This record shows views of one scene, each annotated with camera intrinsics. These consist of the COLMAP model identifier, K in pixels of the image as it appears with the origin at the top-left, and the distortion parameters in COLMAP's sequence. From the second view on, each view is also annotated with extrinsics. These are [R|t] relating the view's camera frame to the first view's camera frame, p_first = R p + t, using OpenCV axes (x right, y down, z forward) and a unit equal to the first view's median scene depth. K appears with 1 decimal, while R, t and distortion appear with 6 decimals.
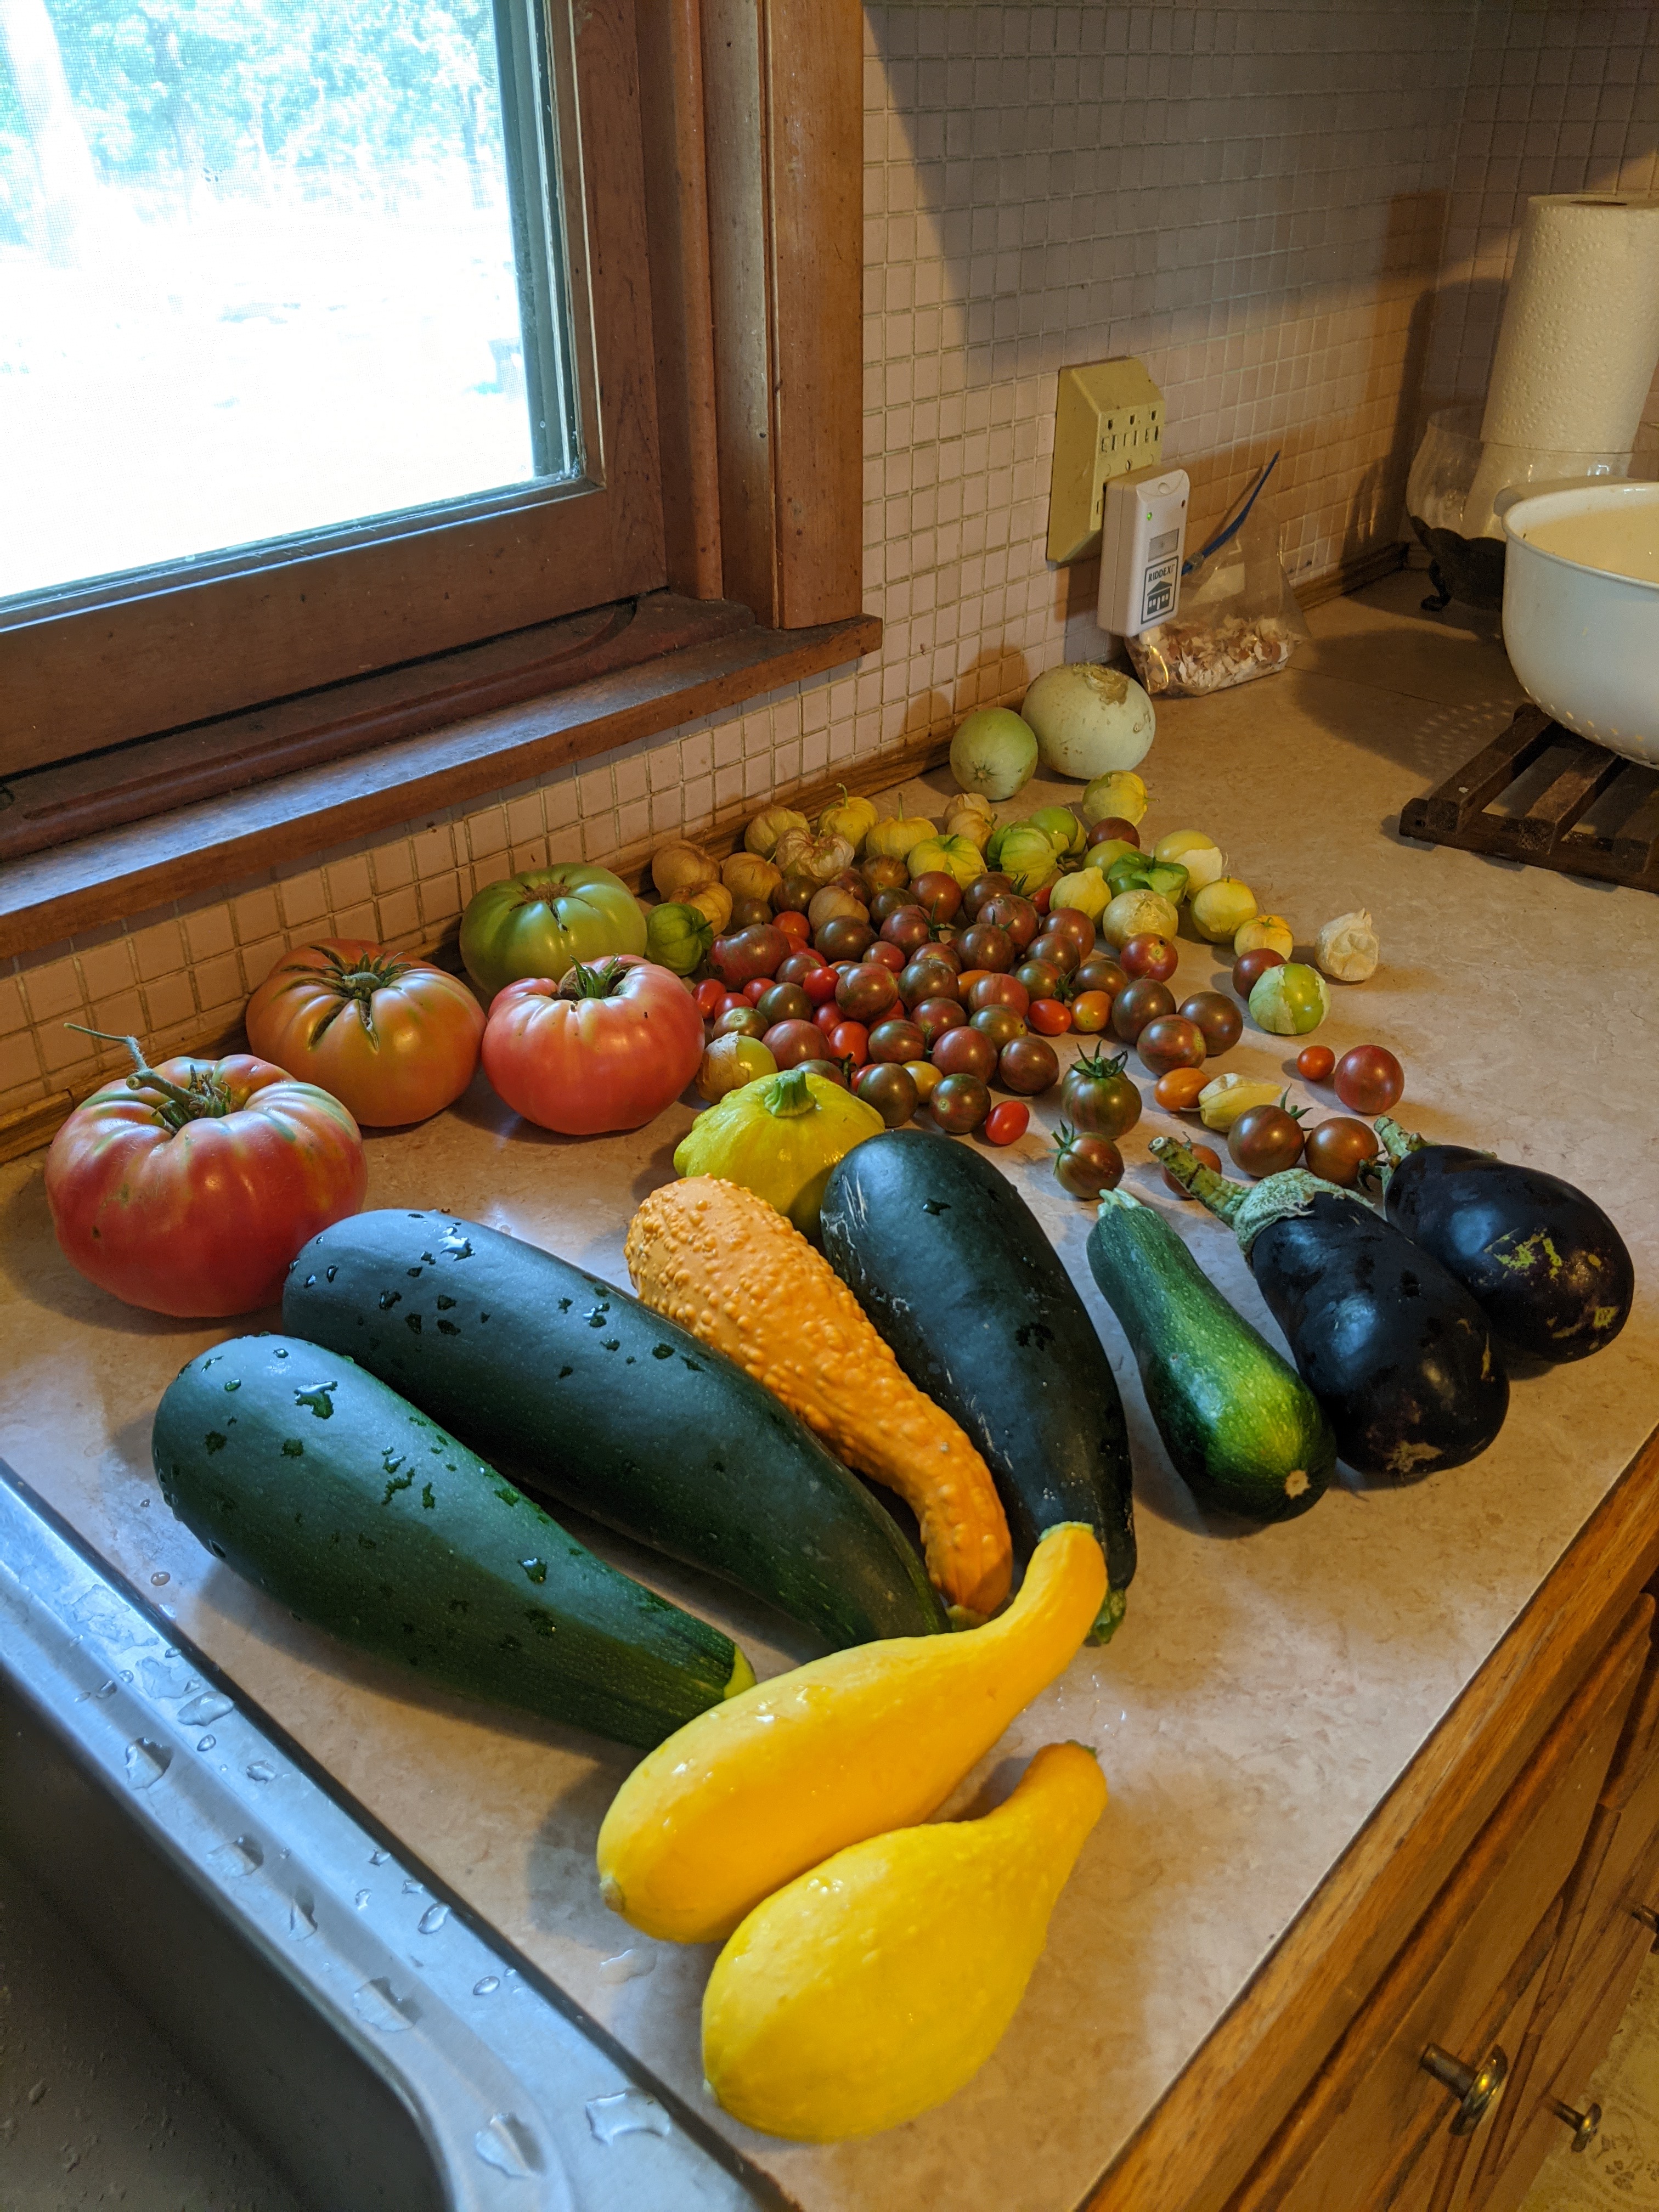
lens RADIAL K [[1769.7, 0, 829.5], [0, 1769.7, 1106.0], [0, 0, 1]] dist [0.081281, -0.117422]
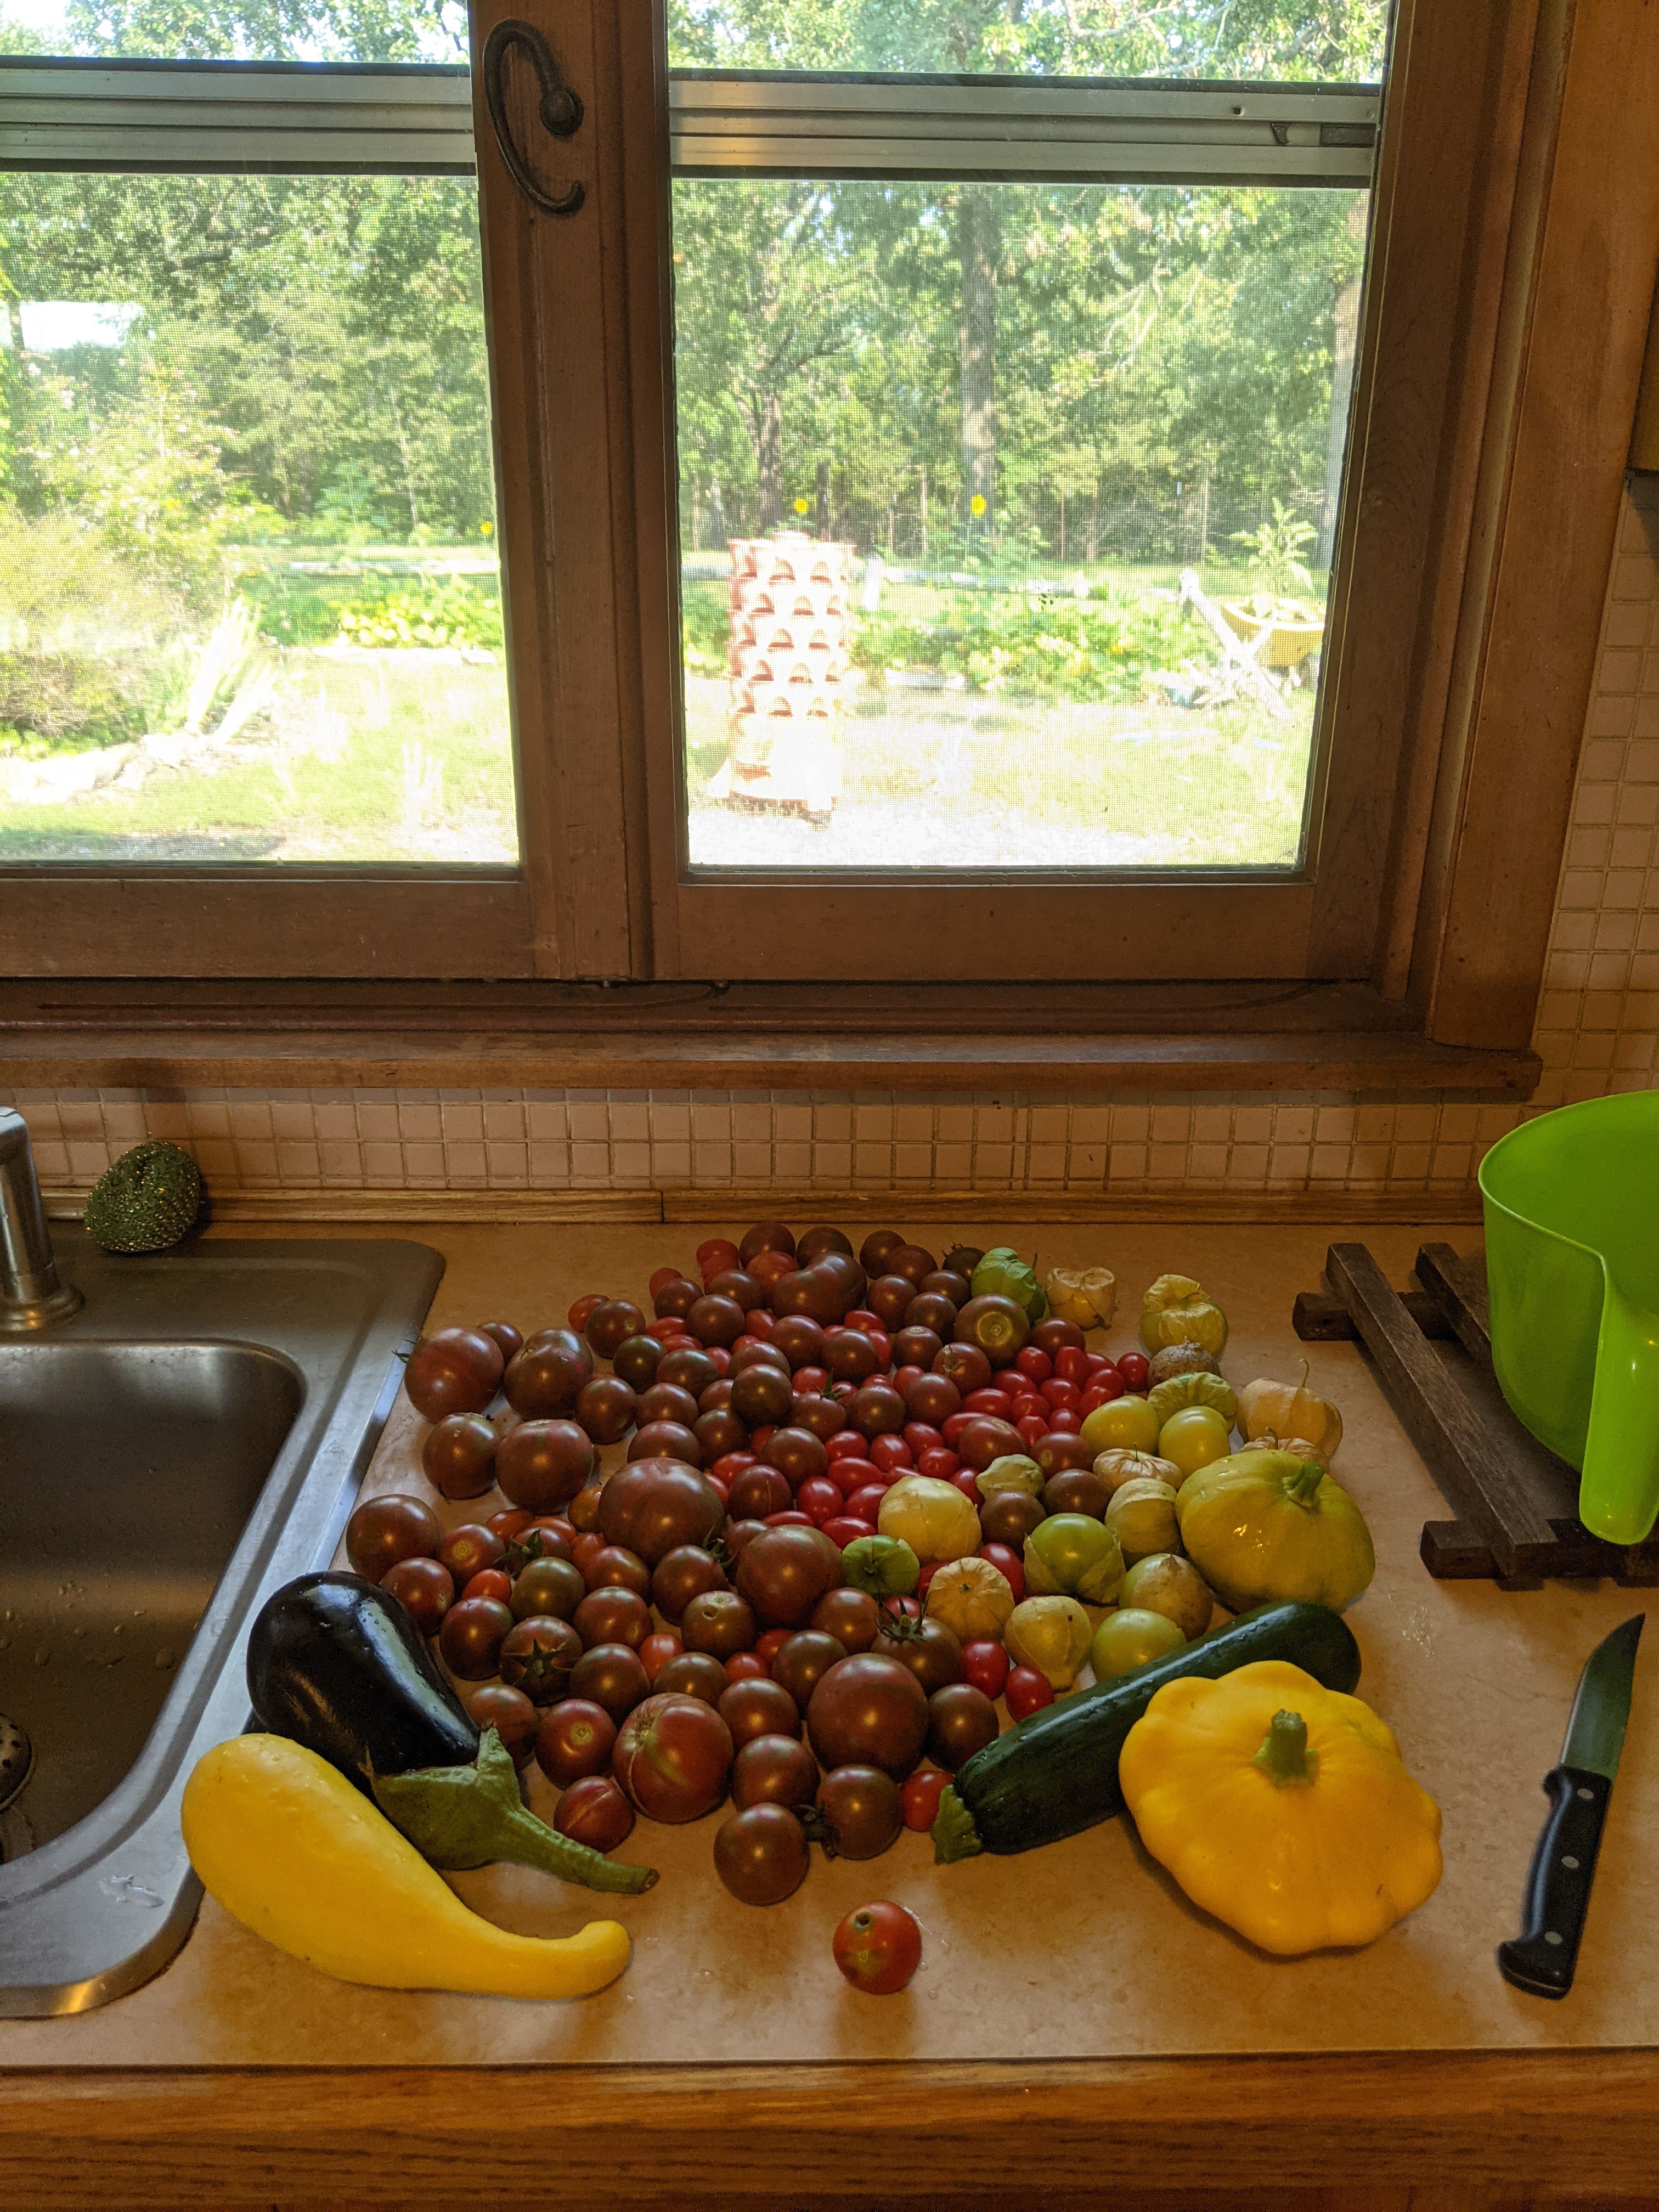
lens RADIAL K [[1769.7, 0, 829.5], [0, 1769.7, 1106.0], [0, 0, 1]] dist [0.081281, -0.117422]
pose [[0.680478, 0.290343, -0.672793, 0.465078], [-0.391874, 0.920019, 0.000684, -0.098141], [0.619181, 0.263185, 0.739830, 0.015177]]
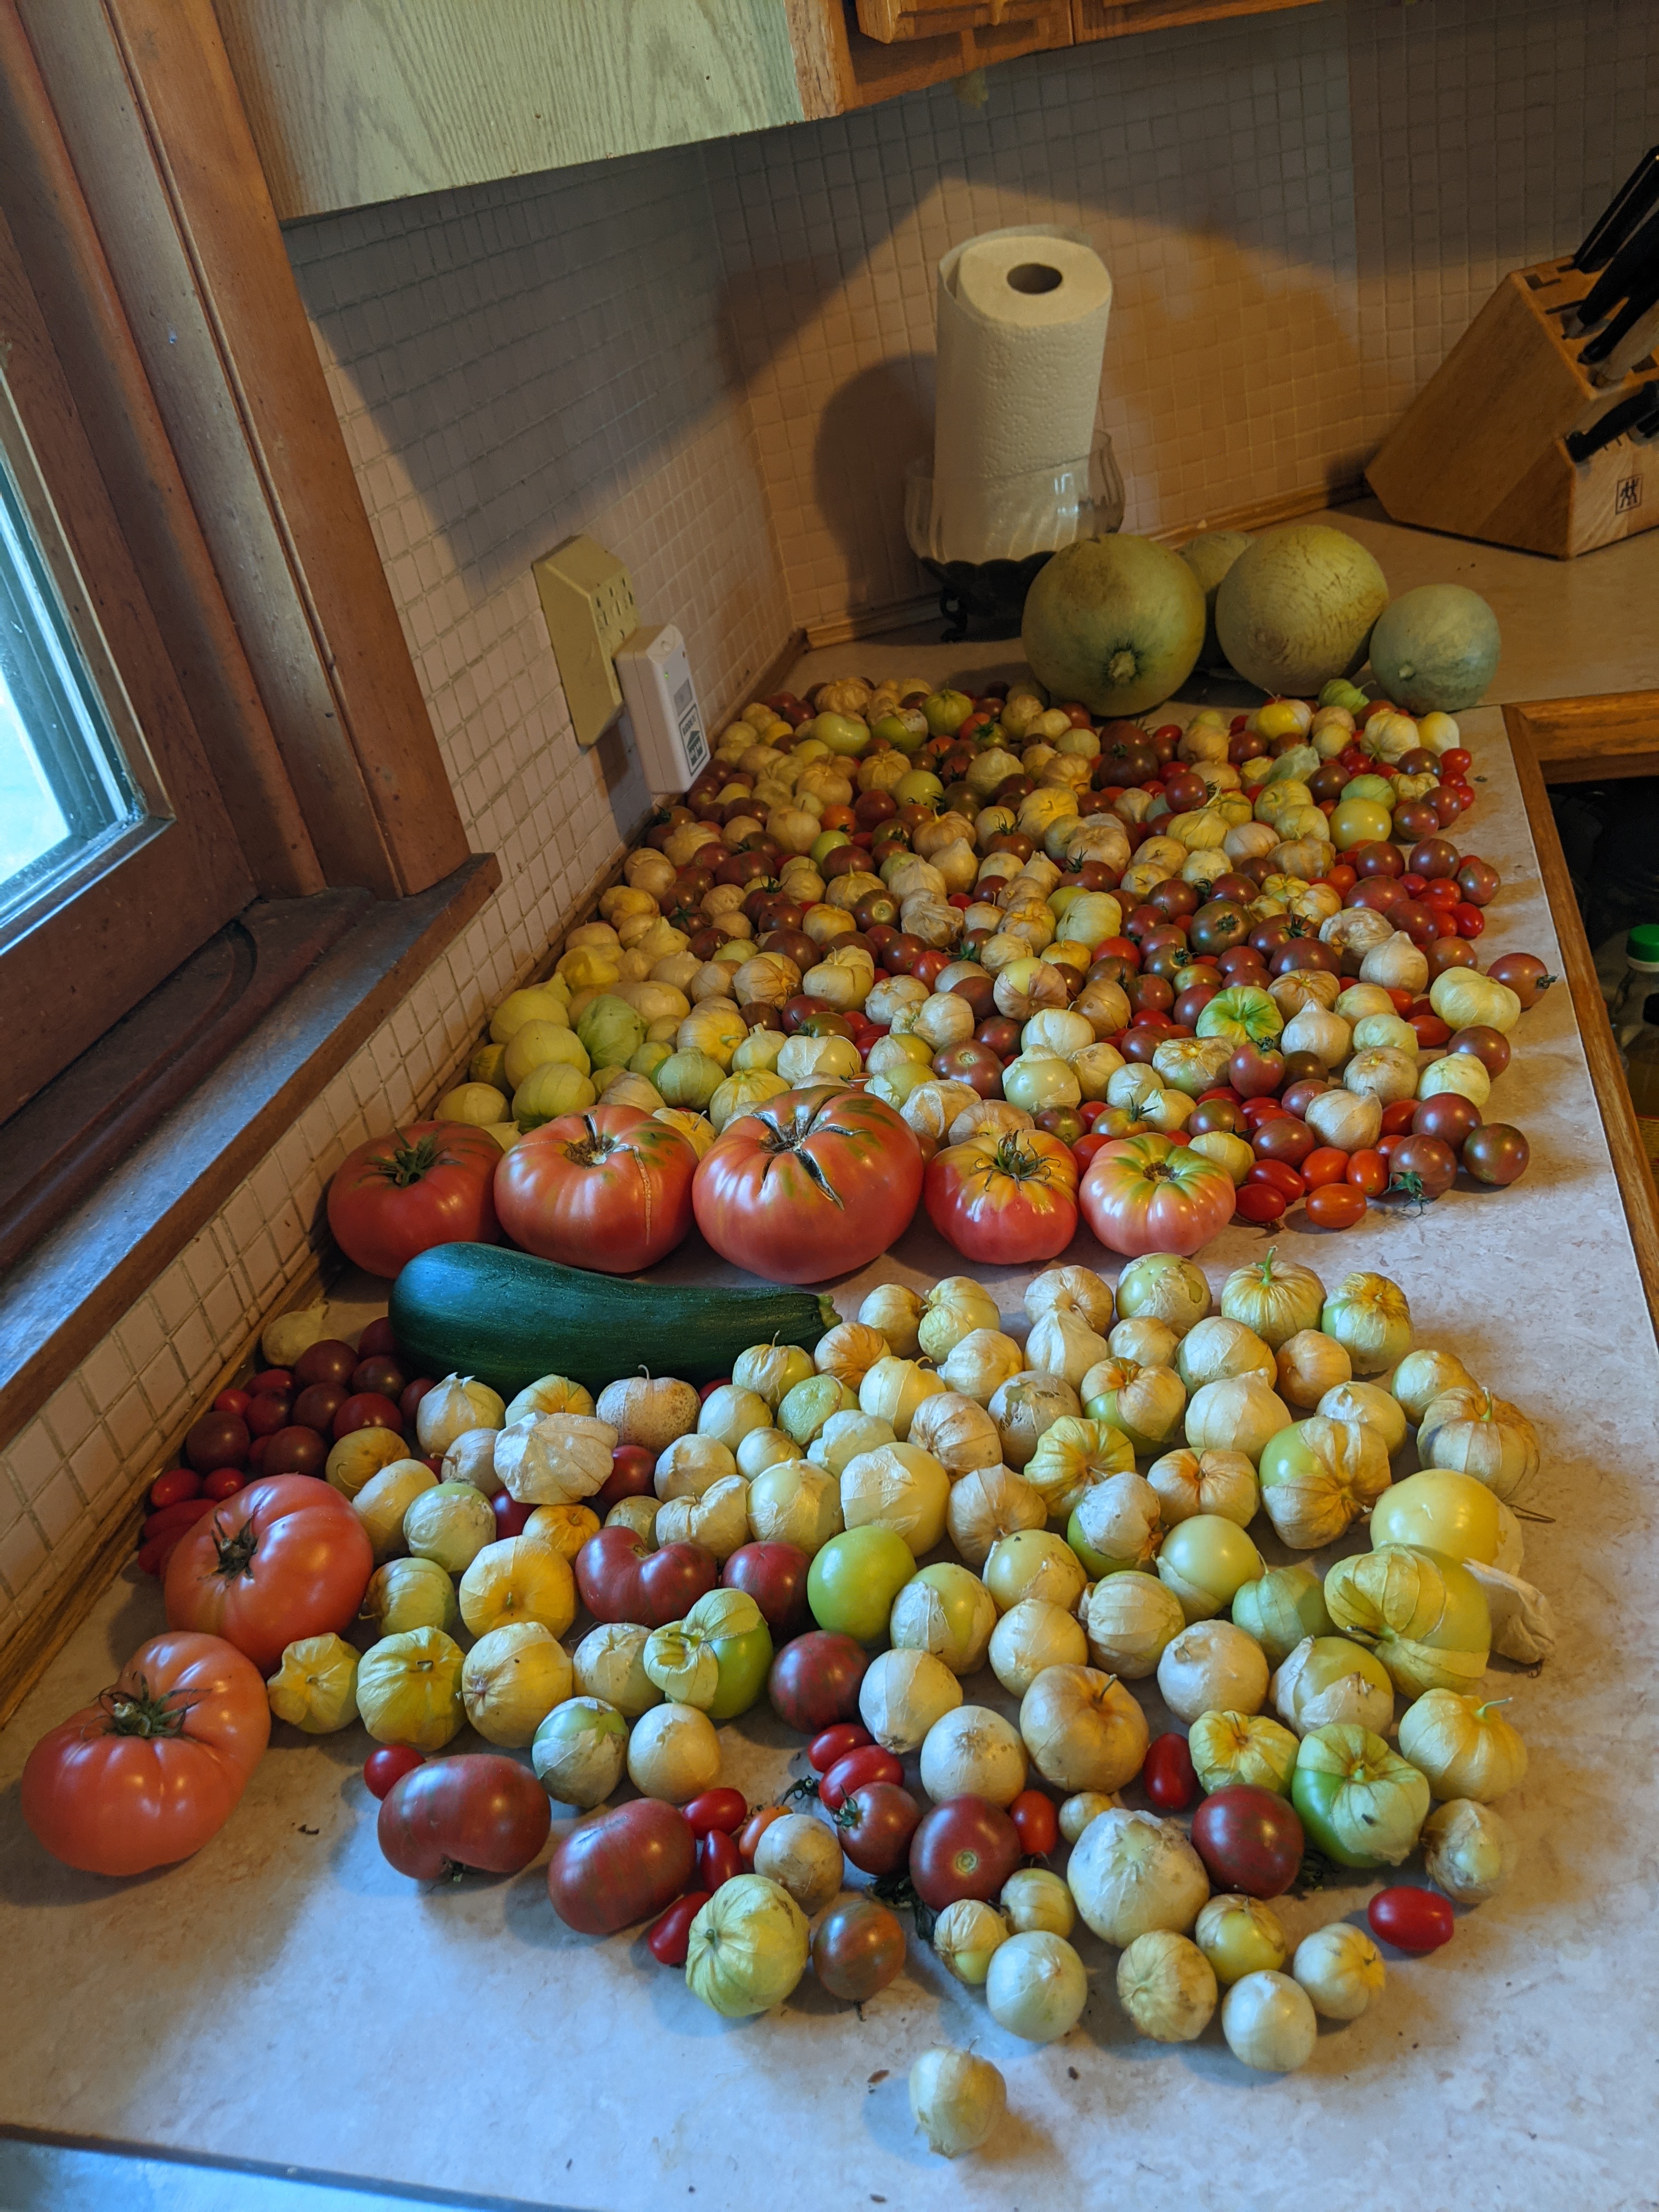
lens RADIAL K [[1769.7, 0, 829.5], [0, 1769.7, 1106.0], [0, 0, 1]] dist [0.081281, -0.117422]
pose [[0.864986, -0.371911, 0.336871, -0.198738], [0.393340, 0.919379, 0.005027, -0.086128], [-0.311581, 0.128157, 0.941538, 0.060167]]
